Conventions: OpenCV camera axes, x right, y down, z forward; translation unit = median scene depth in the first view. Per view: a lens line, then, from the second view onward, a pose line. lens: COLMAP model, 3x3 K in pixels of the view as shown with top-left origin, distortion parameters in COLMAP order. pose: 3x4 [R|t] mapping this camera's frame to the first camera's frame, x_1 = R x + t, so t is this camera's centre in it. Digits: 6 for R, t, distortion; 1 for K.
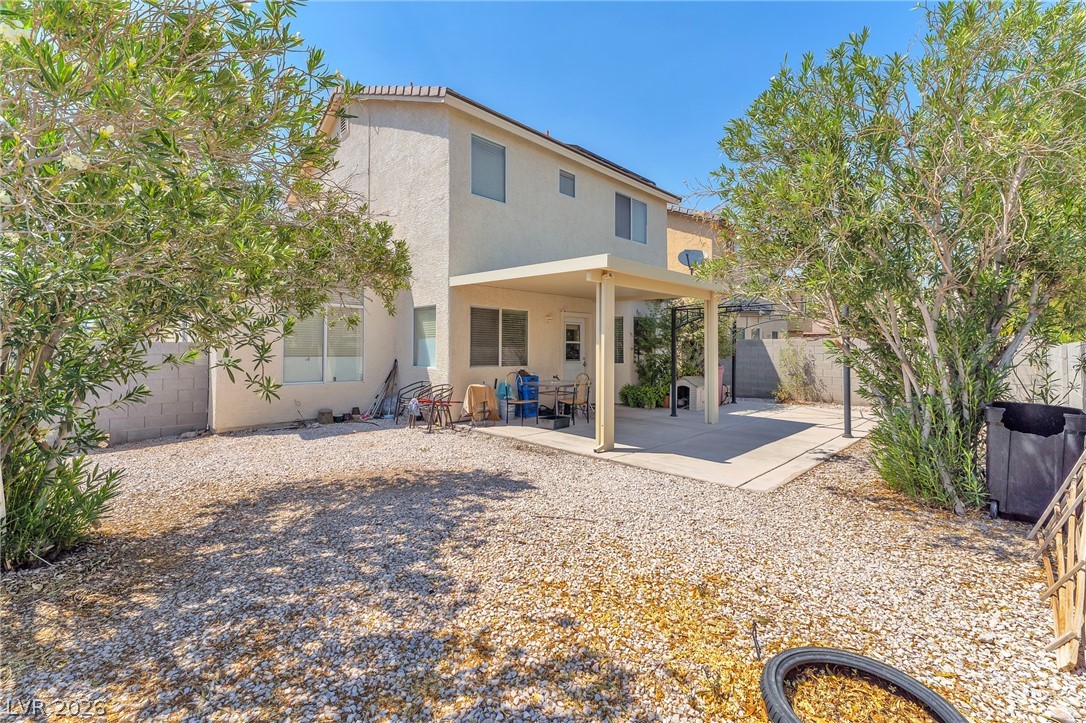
lens RADIAL K [[456.1, 0, 547.2], [0, 456.1, 341.7], [0, 0, 1]] dist [-0.001547, -0.000188]
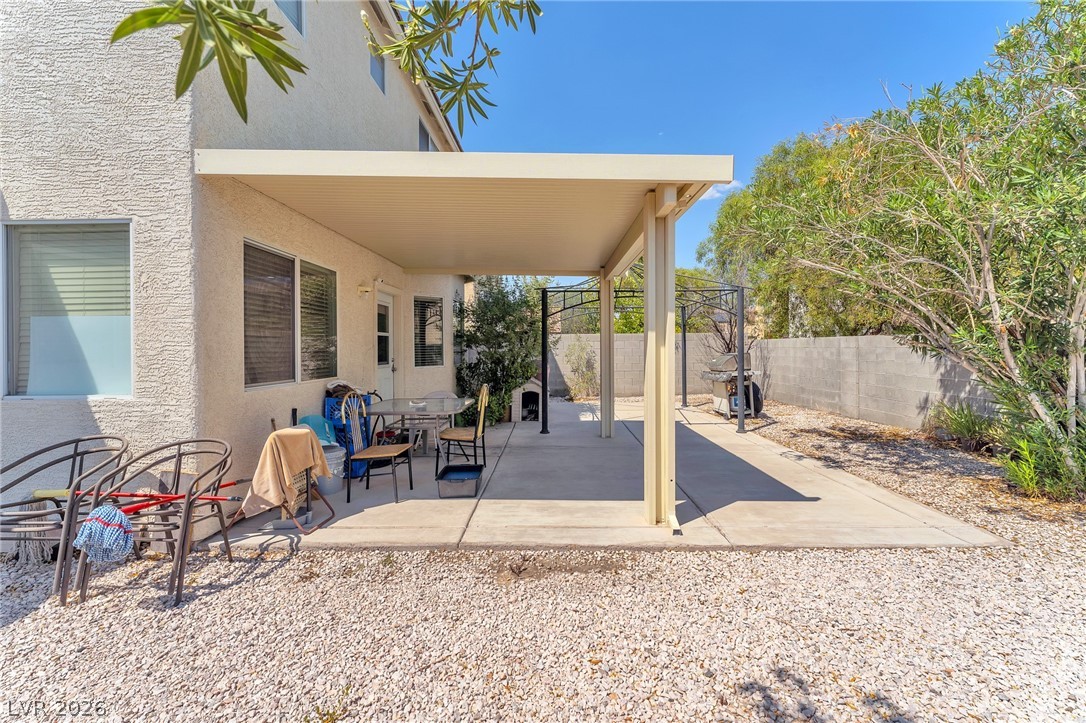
lens RADIAL K [[444.6, 0, 541.1], [0, 444.6, 357.9], [0, 0, 1]] dist [0.000356, 0.000016]
pose [[0.717619, -0.023679, 0.696033, -0.253839], [-0.003760, 0.999276, 0.037872, 0.011802], [-0.696426, -0.029795, 0.717010, 0.518574]]
